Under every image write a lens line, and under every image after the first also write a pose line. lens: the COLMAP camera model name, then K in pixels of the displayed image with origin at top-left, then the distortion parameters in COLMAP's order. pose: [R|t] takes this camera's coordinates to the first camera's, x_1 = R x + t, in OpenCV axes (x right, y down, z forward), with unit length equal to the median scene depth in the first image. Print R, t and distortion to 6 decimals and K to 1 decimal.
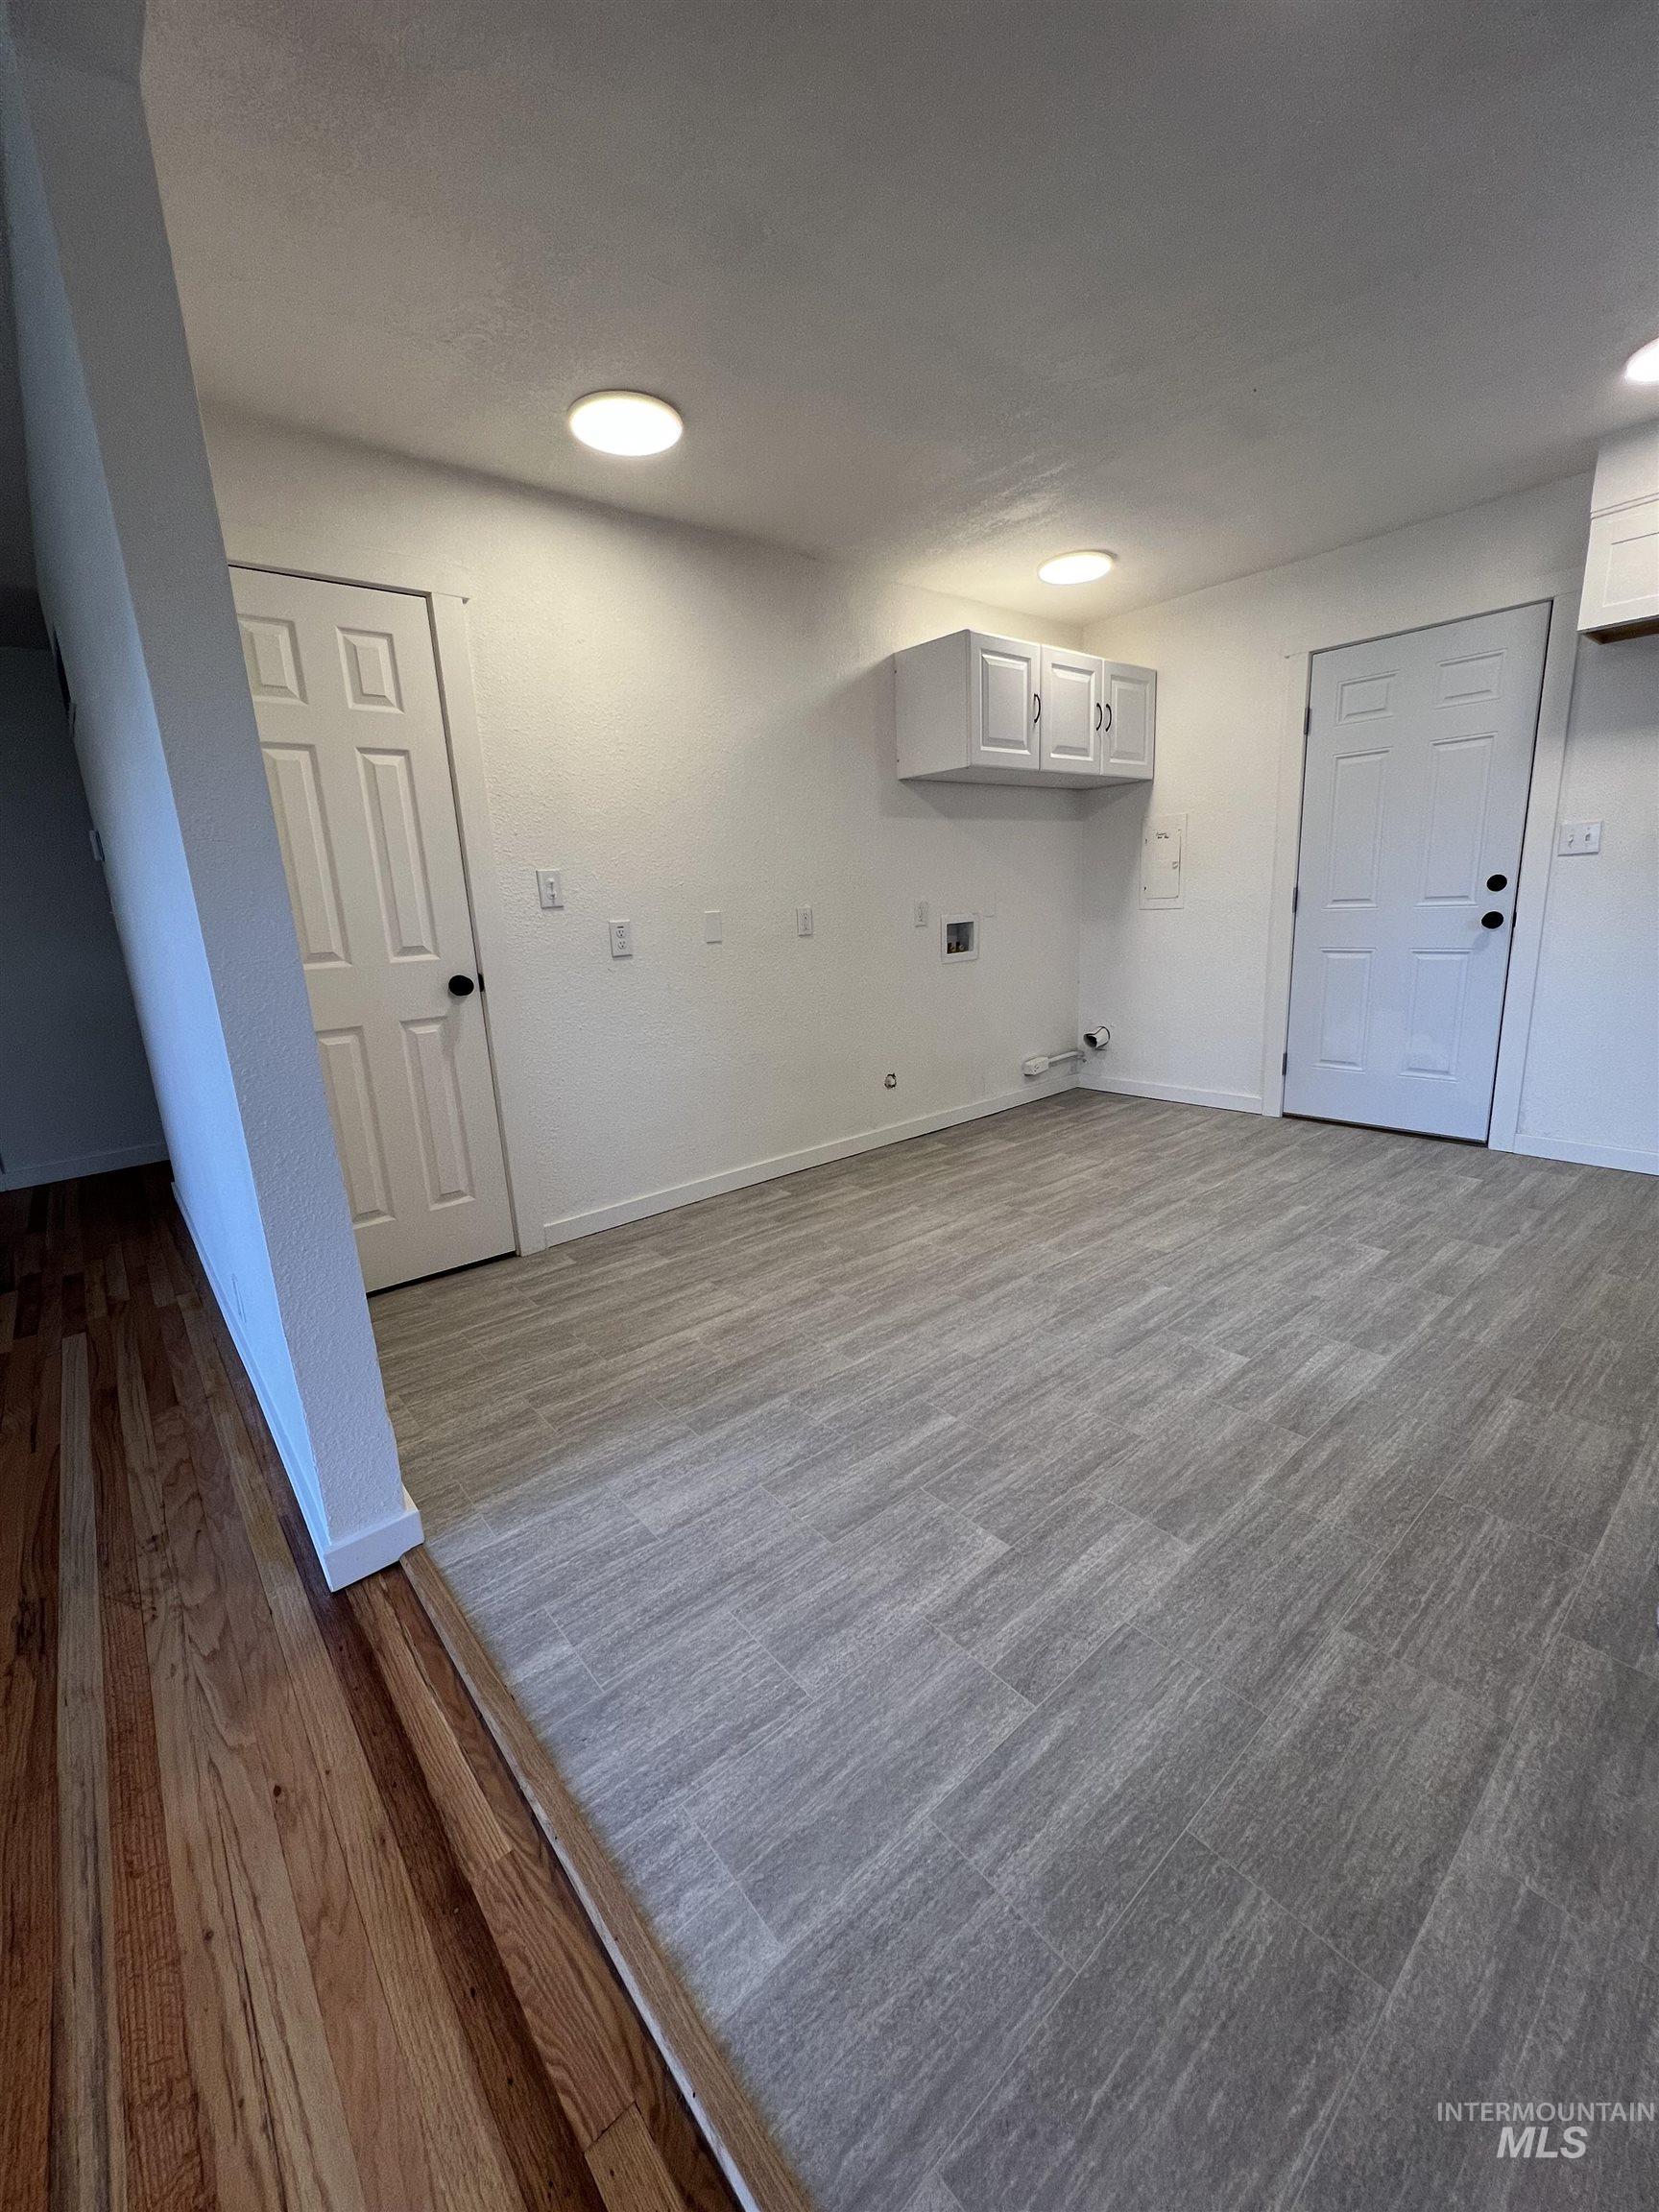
lens RADIAL K [[886.2, 0, 830.7], [0, 886.2, 1102.3], [0, 0, 1]] dist [0.000815, 0.000370]
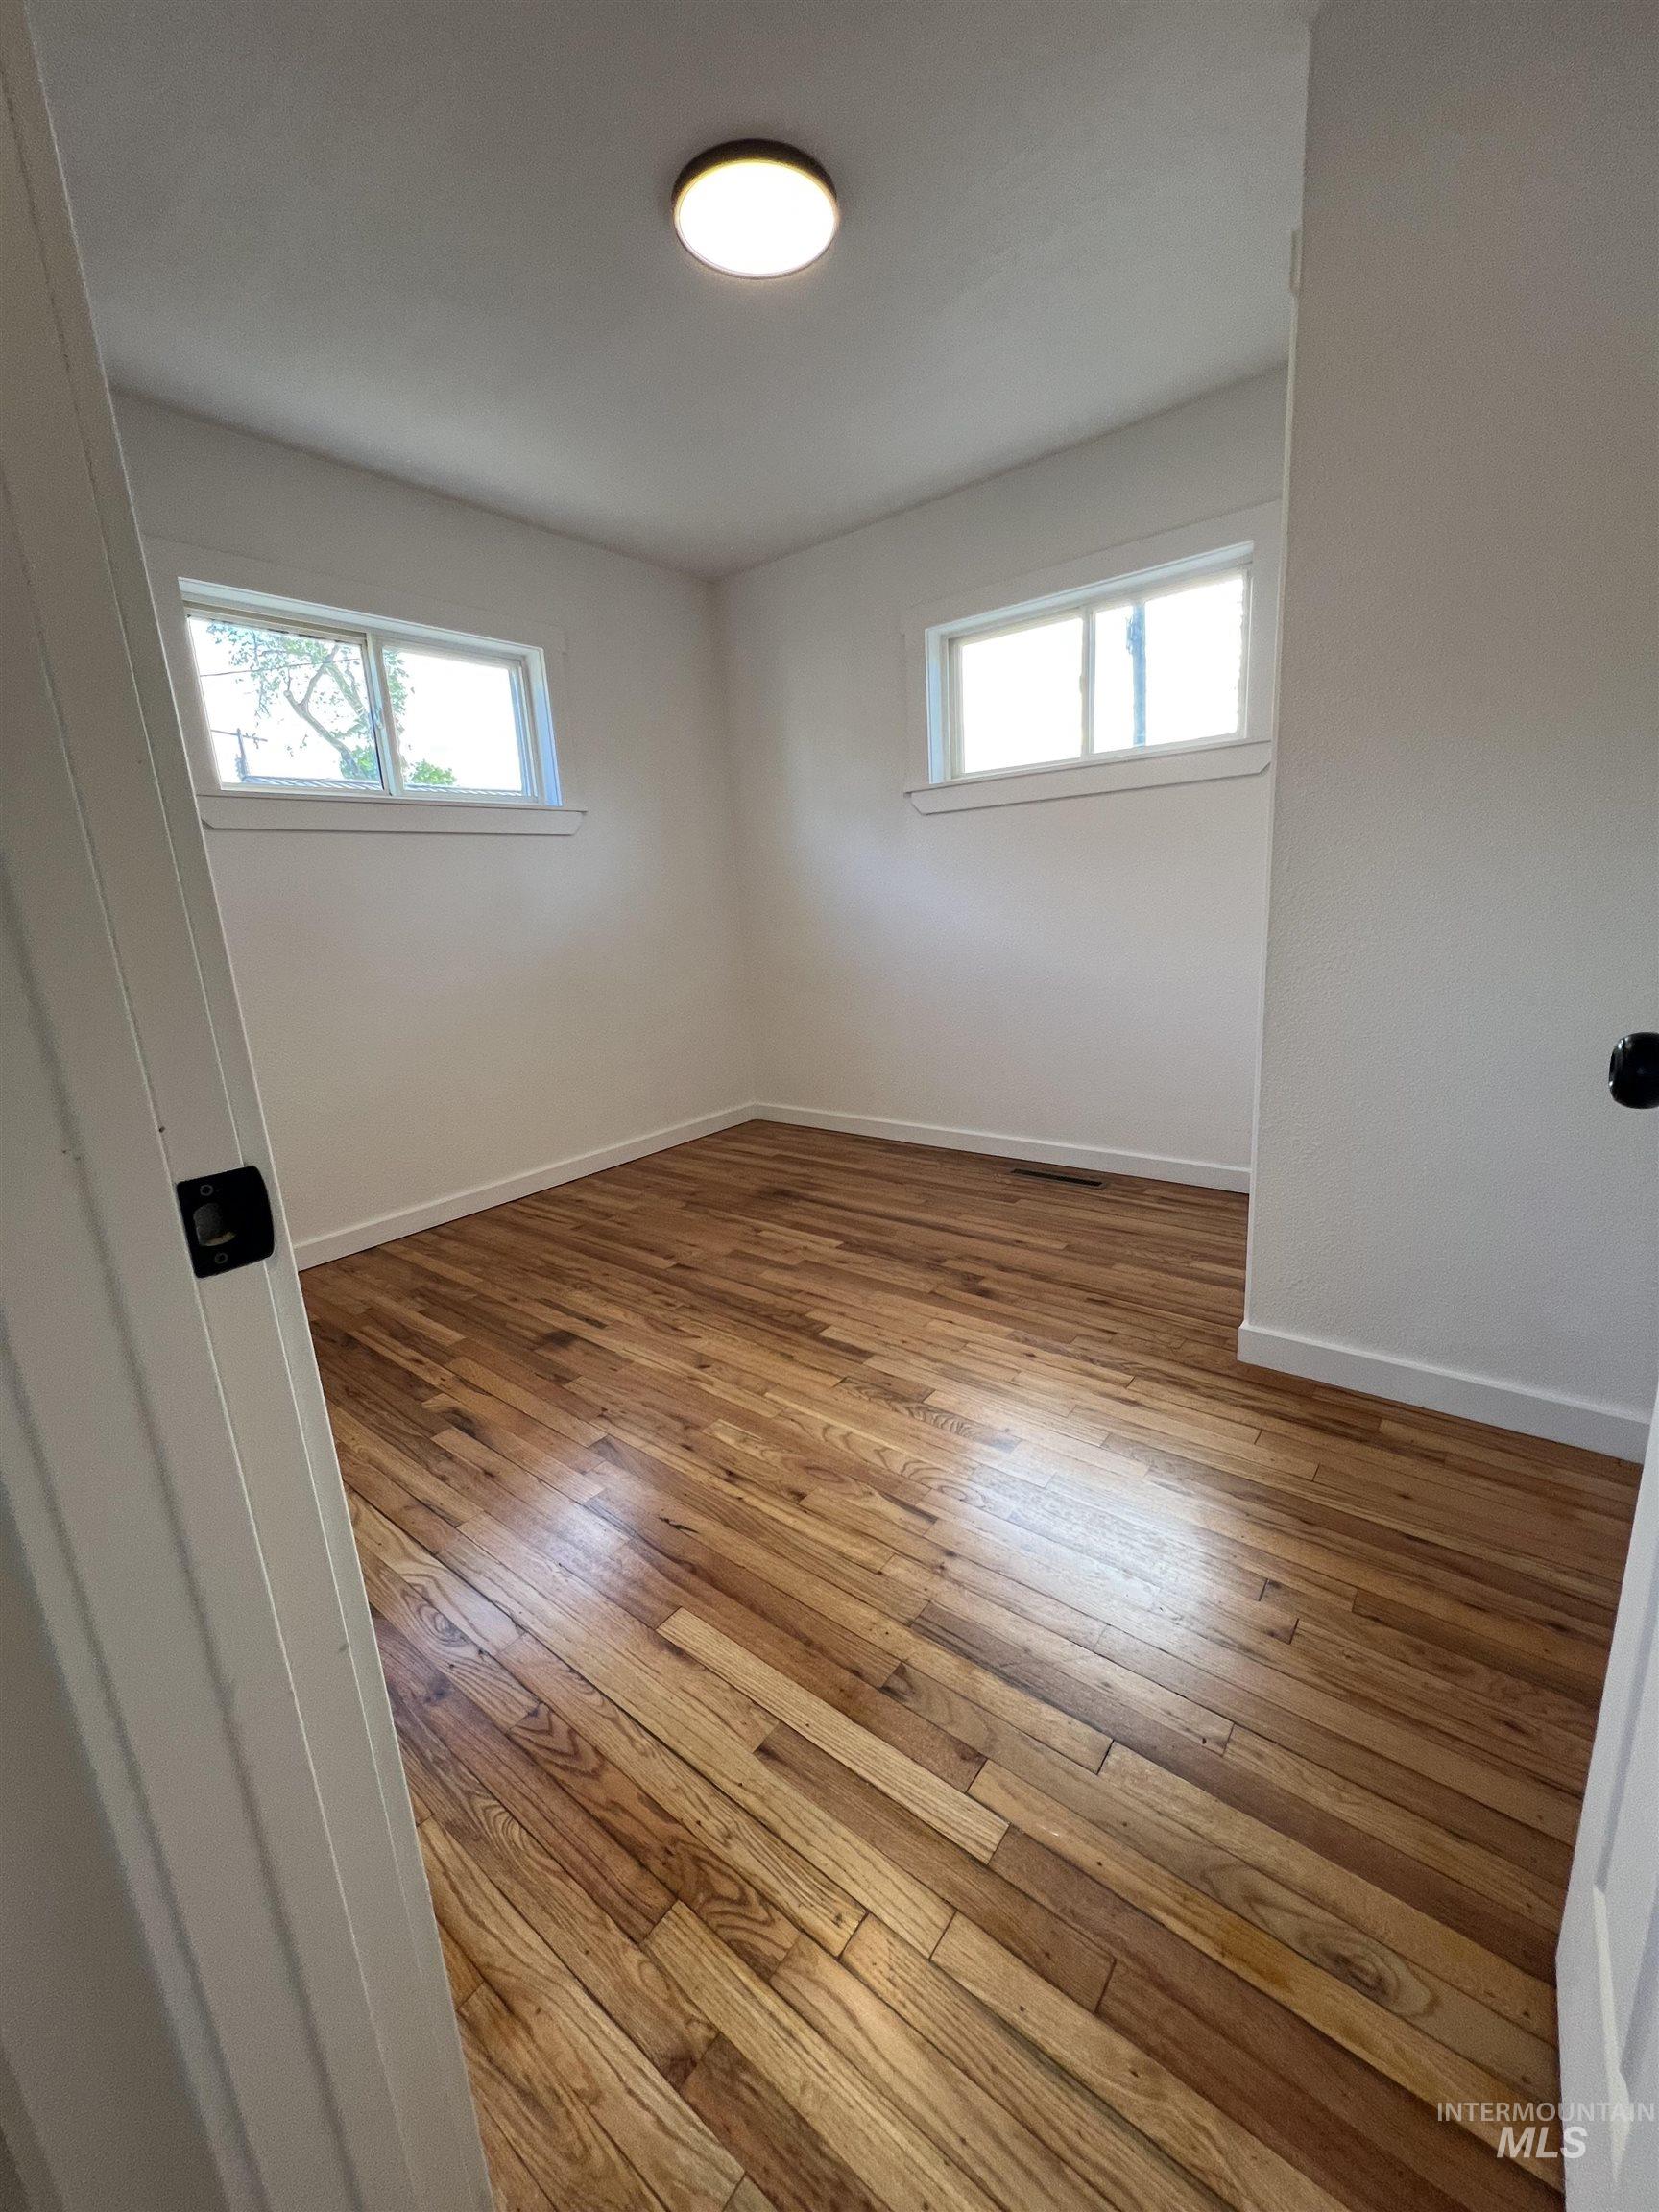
lens RADIAL K [[886.2, 0, 827.4], [0, 886.2, 1105.3], [0, 0, 1]] dist [0.000815, 0.000370]
pose [[-0.190572, -0.165942, 0.967546, -0.300602], [0.289804, 0.932172, 0.216956, -0.360353], [-0.937921, 0.321744, -0.129555, 1.311126]]
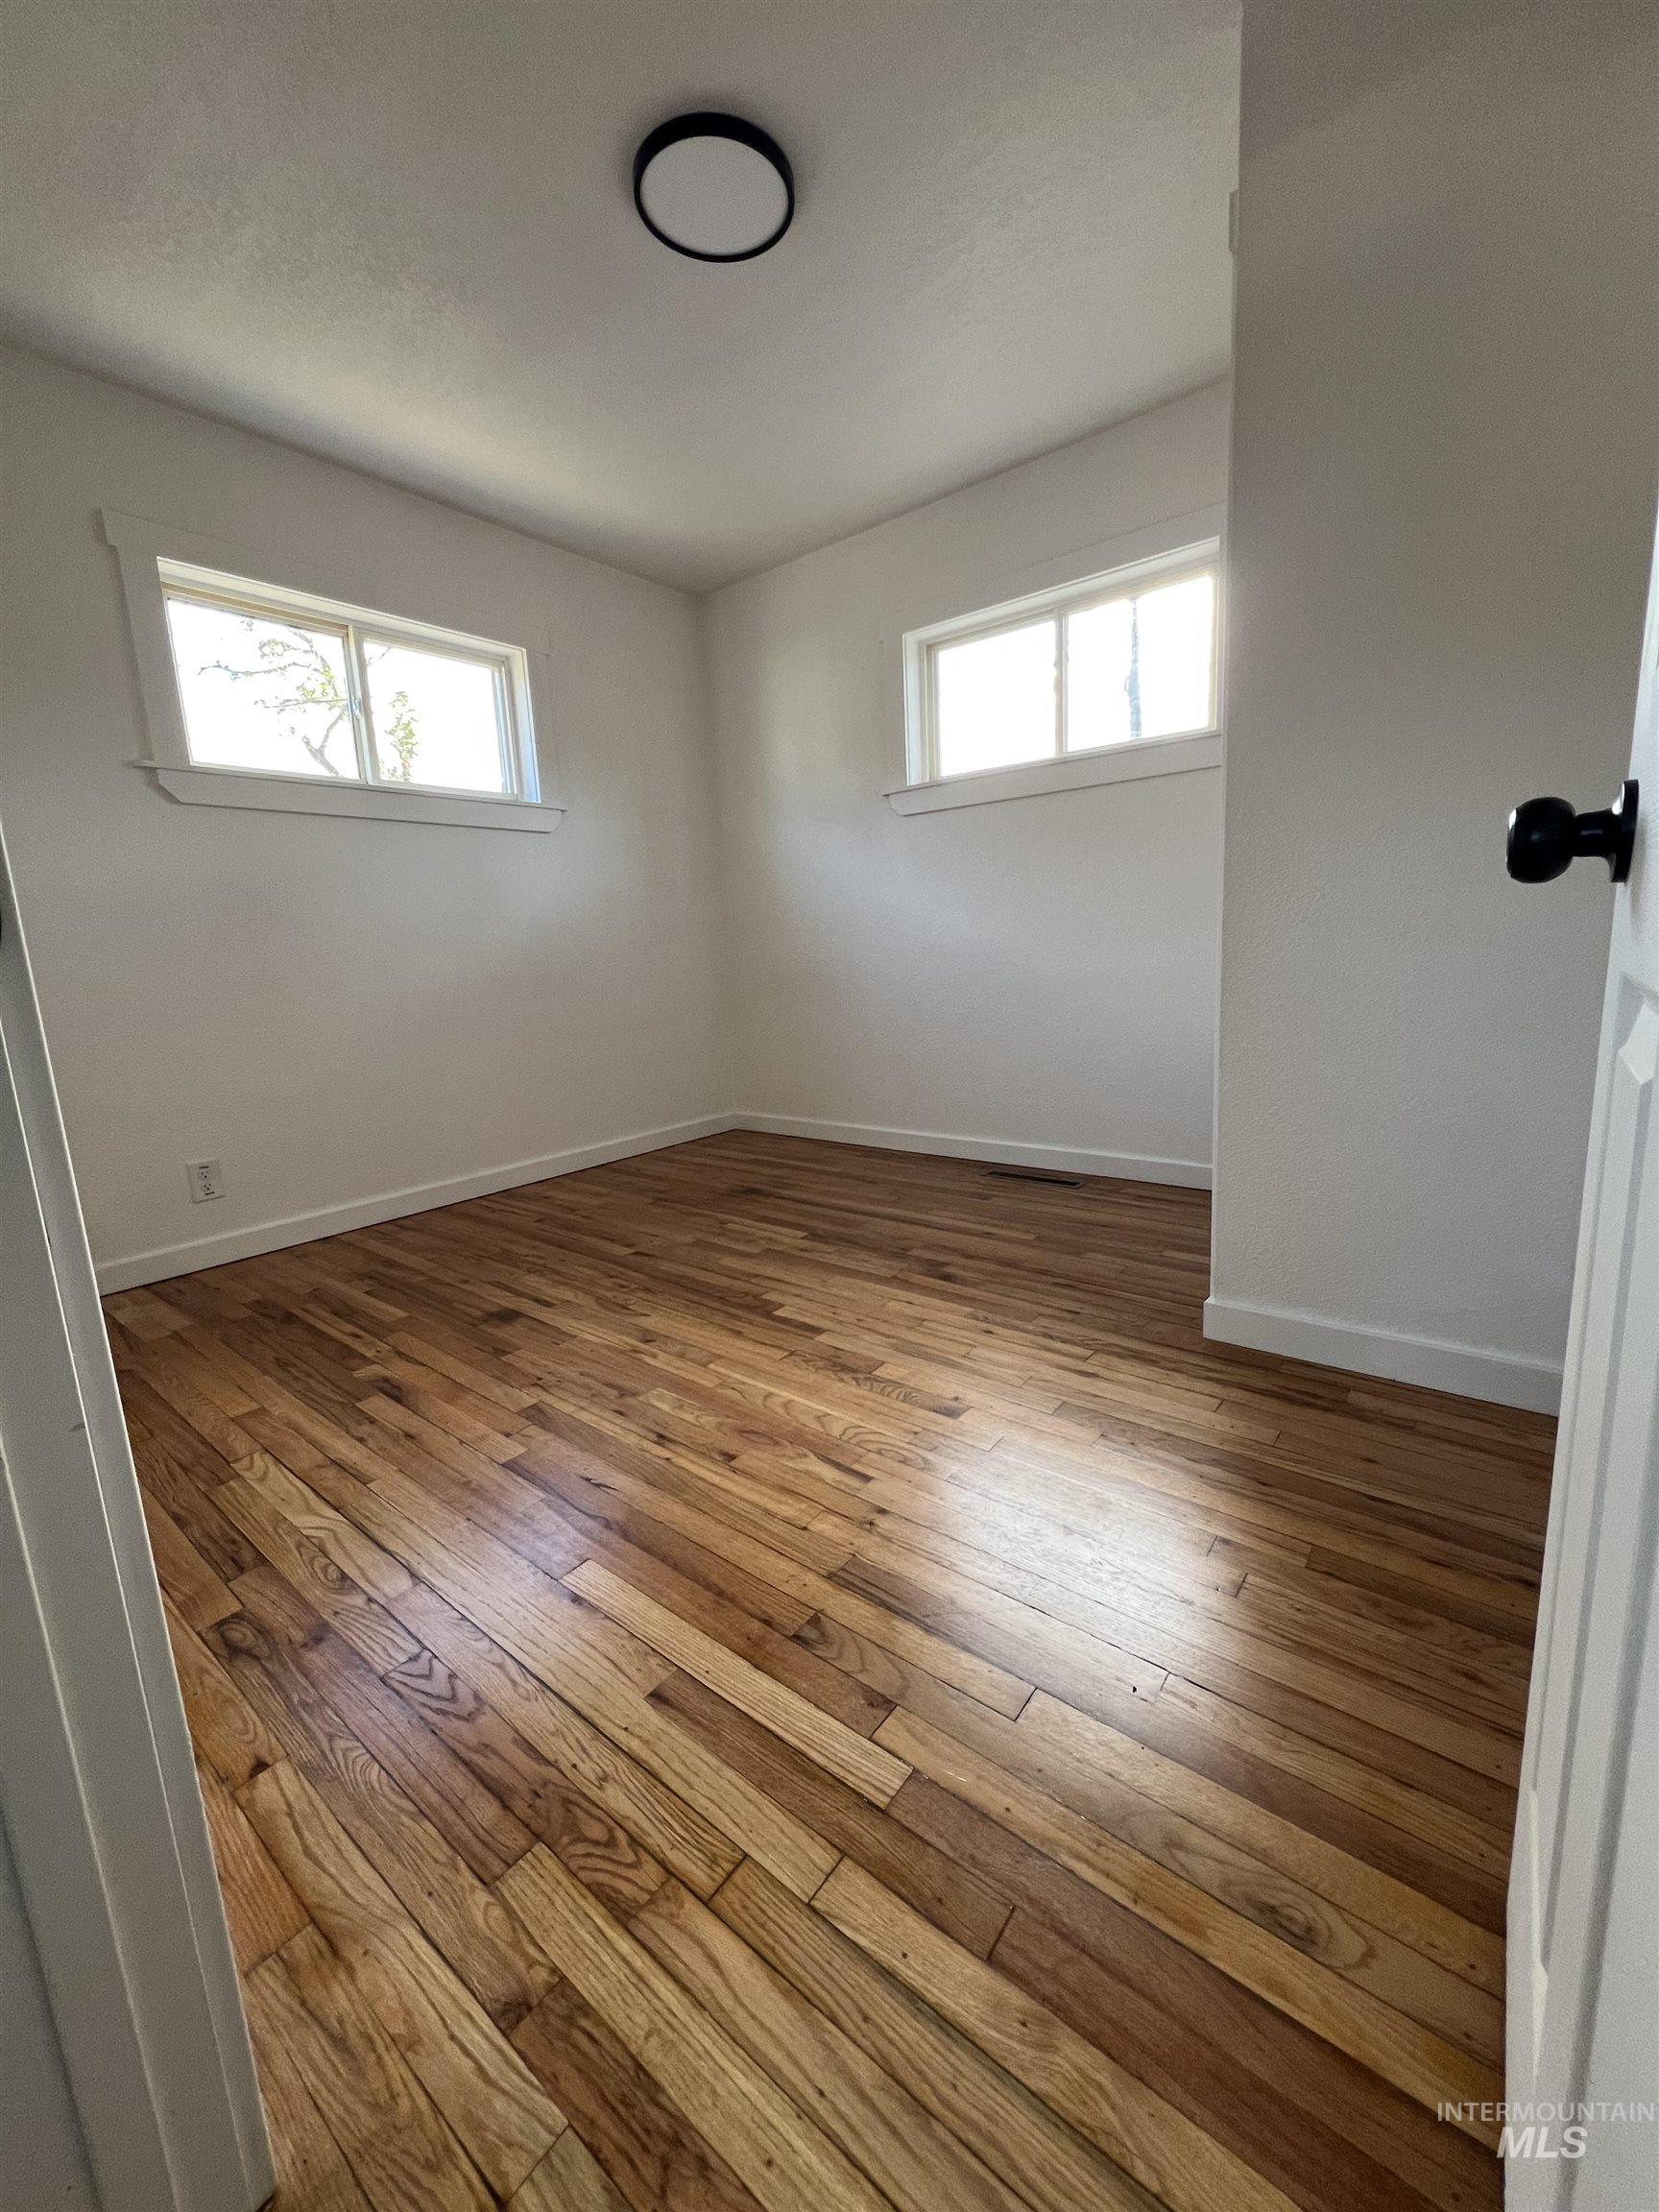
lens RADIAL K [[886.2, 0, 826.9], [0, 886.2, 1105.0], [0, 0, 1]] dist [0.000815, 0.000370]
pose [[-0.182674, -0.113317, 0.976621, -0.300363], [0.279764, 0.946281, 0.162126, -0.283196], [-0.942530, 0.302840, -0.141159, 1.291246]]
